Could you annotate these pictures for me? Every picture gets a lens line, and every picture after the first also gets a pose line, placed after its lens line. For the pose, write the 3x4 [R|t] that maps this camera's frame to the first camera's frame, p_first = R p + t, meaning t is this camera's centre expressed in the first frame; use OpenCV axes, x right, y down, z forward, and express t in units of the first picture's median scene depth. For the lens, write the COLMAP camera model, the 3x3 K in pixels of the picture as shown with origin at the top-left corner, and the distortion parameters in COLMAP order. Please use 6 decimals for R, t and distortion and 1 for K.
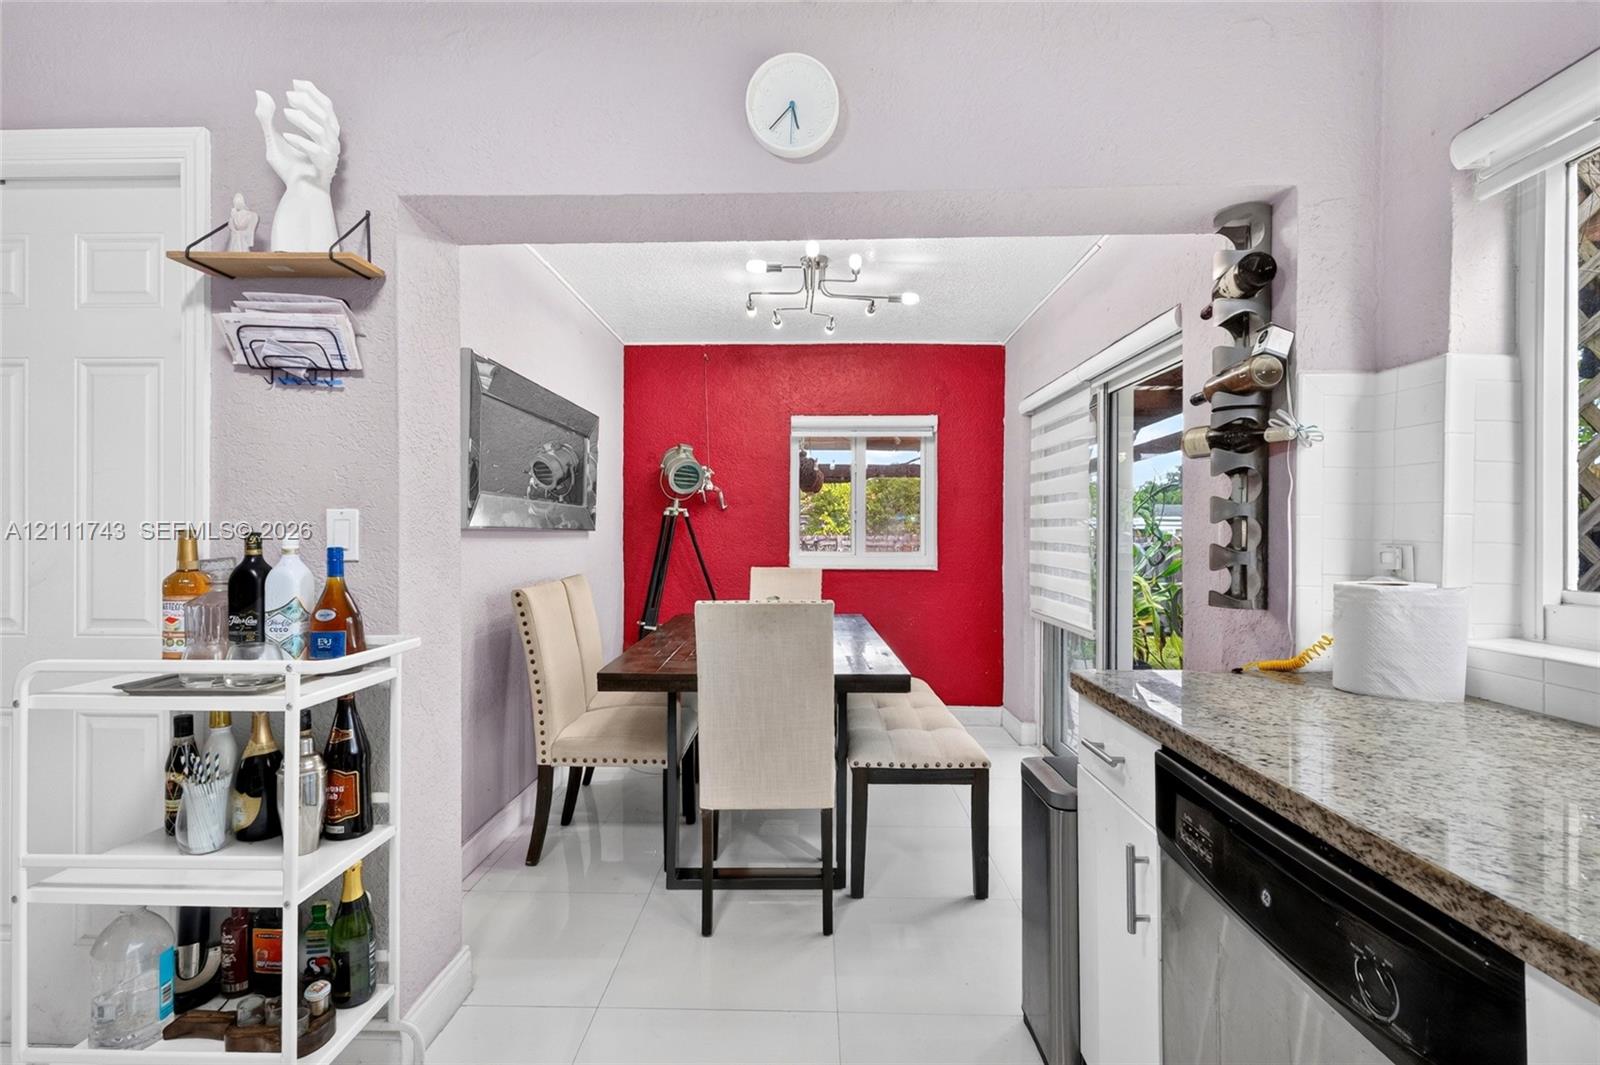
lens RADIAL K [[745.2, 0, 800.0], [0, 745.2, 532.5], [0, 0, 1]] dist [0.003751, 0.000666]
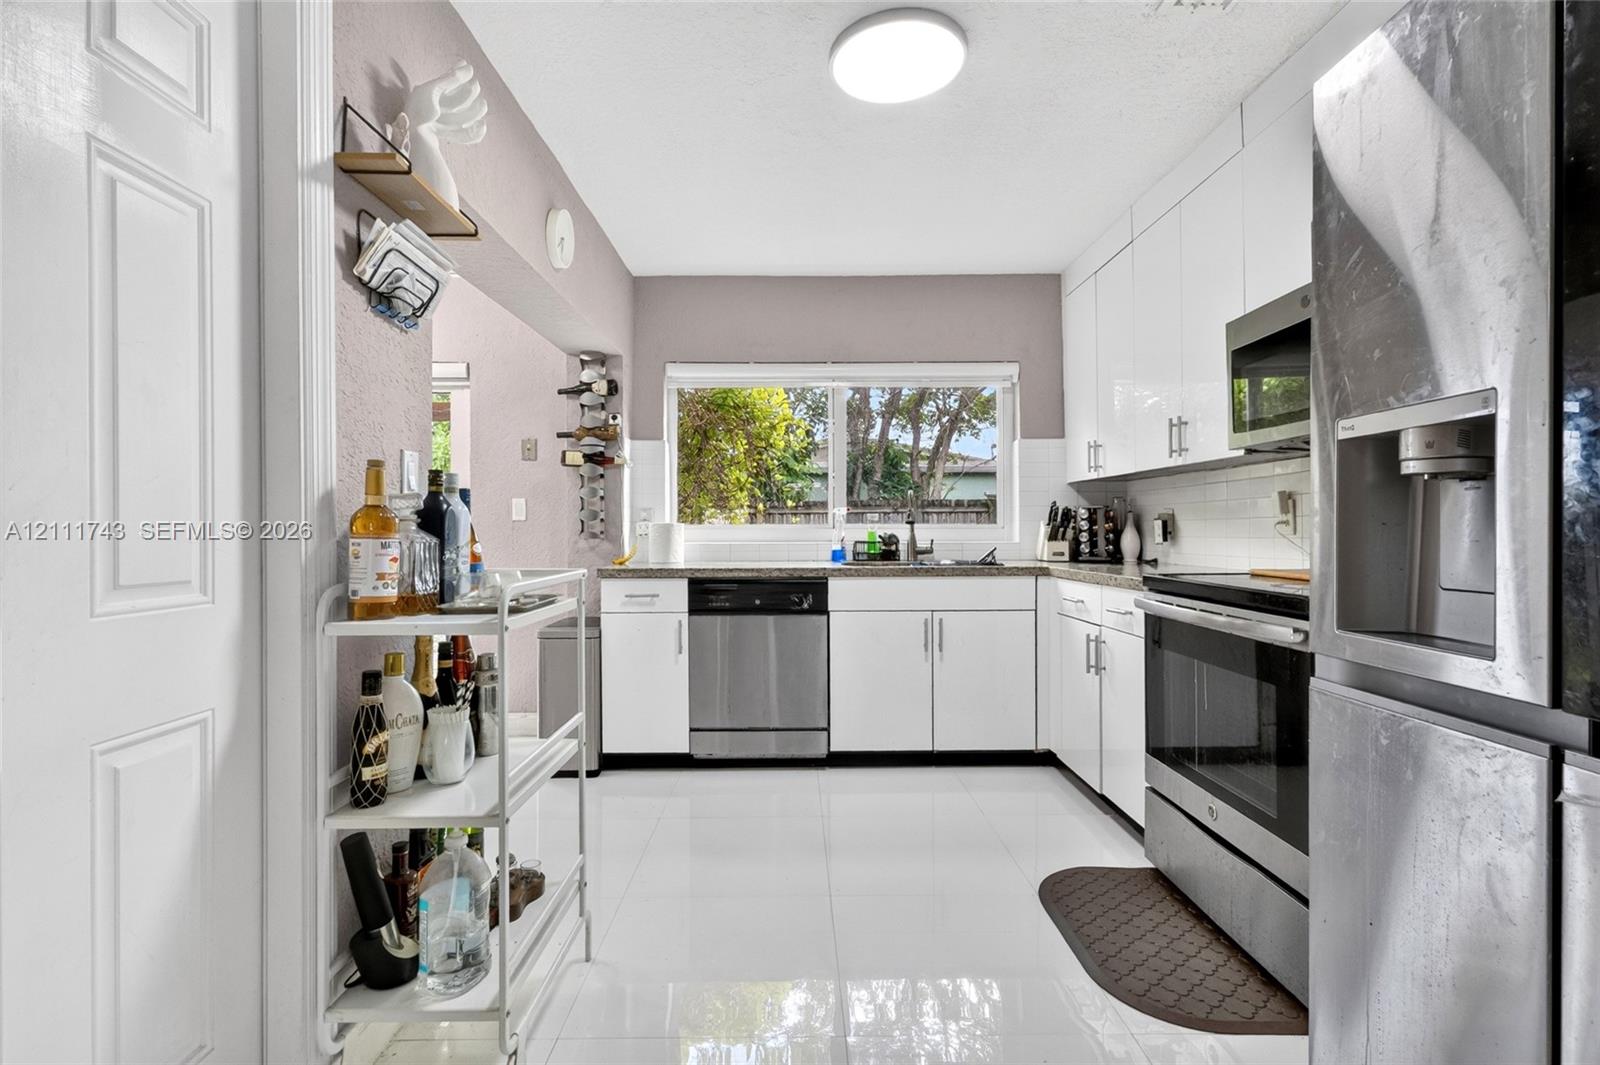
lens RADIAL K [[783.2, 0, 772.6], [0, 783.2, 541.3], [0, 0, 1]] dist [0.001950, 0.000331]
pose [[-0.004149, -0.015605, 0.999870, -1.780318], [0.003411, 0.999872, 0.015619, 0.080203], [-0.999986, 0.003475, -0.004096, 0.537348]]
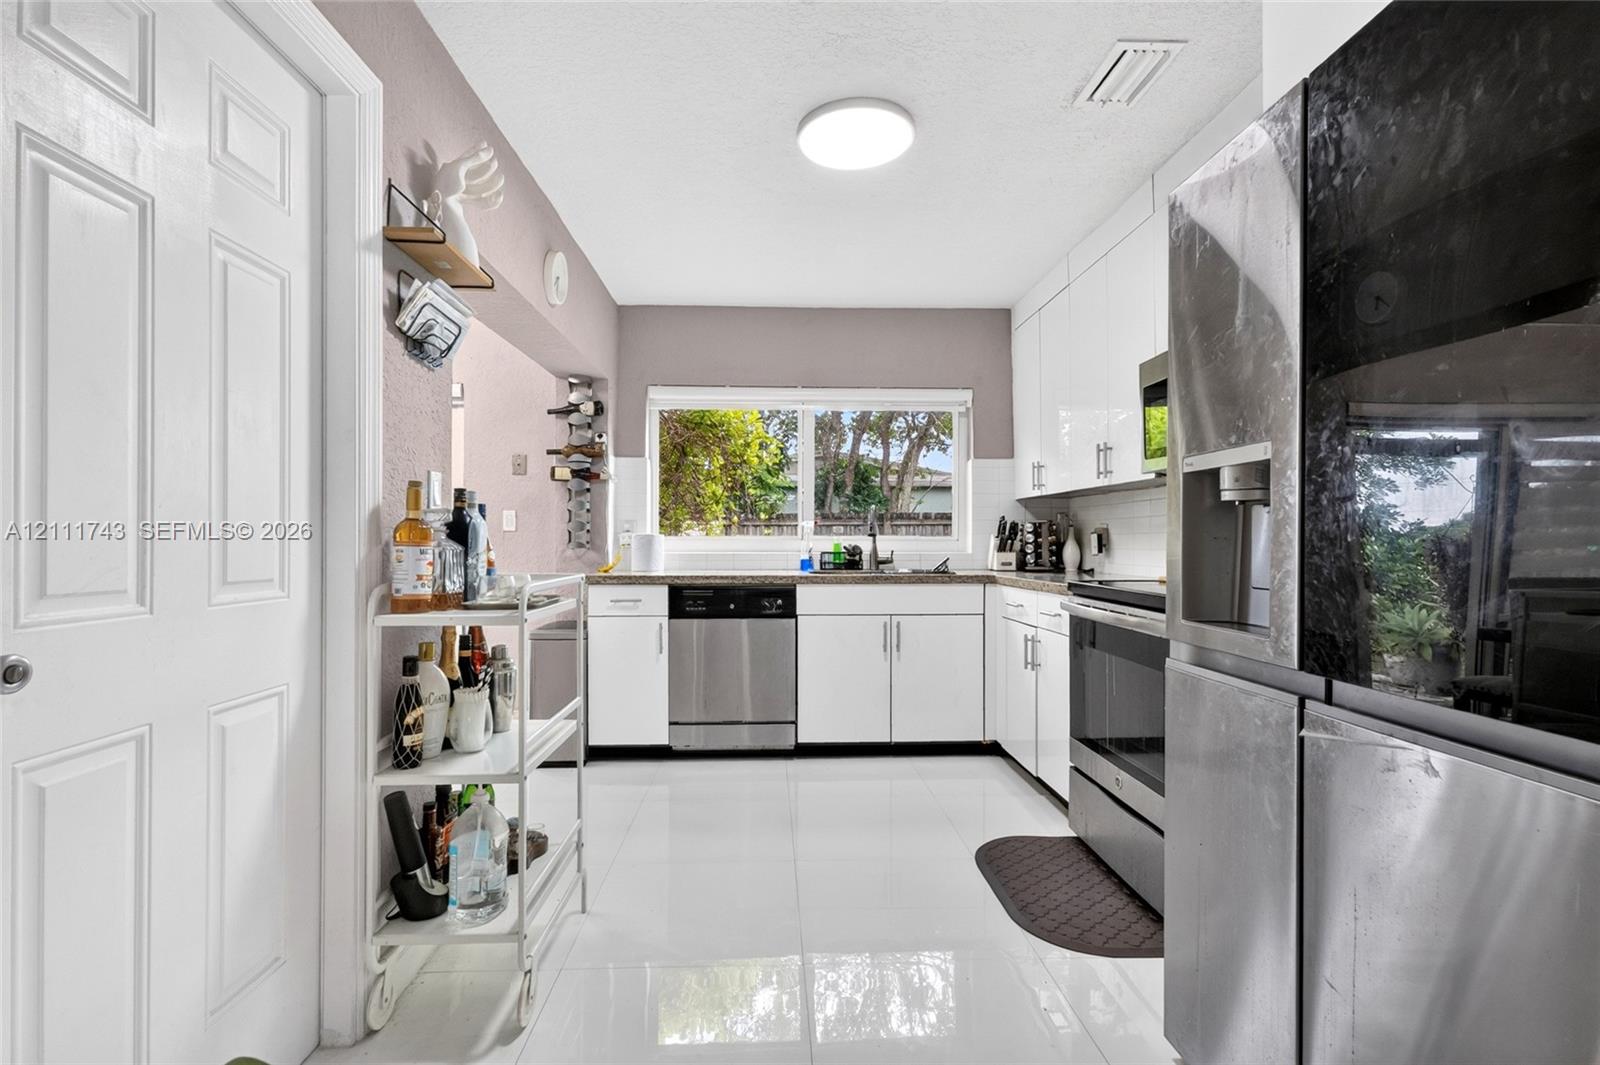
lens RADIAL K [[783.2, 0, 772.6], [0, 783.2, 541.3], [0, 0, 1]] dist [0.001950, 0.000331]
pose [[-0.036252, -0.001480, 0.999342, -1.988681], [-0.001440, 0.999998, 0.001429, 0.080575], [-0.999342, -0.001387, -0.036254, 0.533963]]
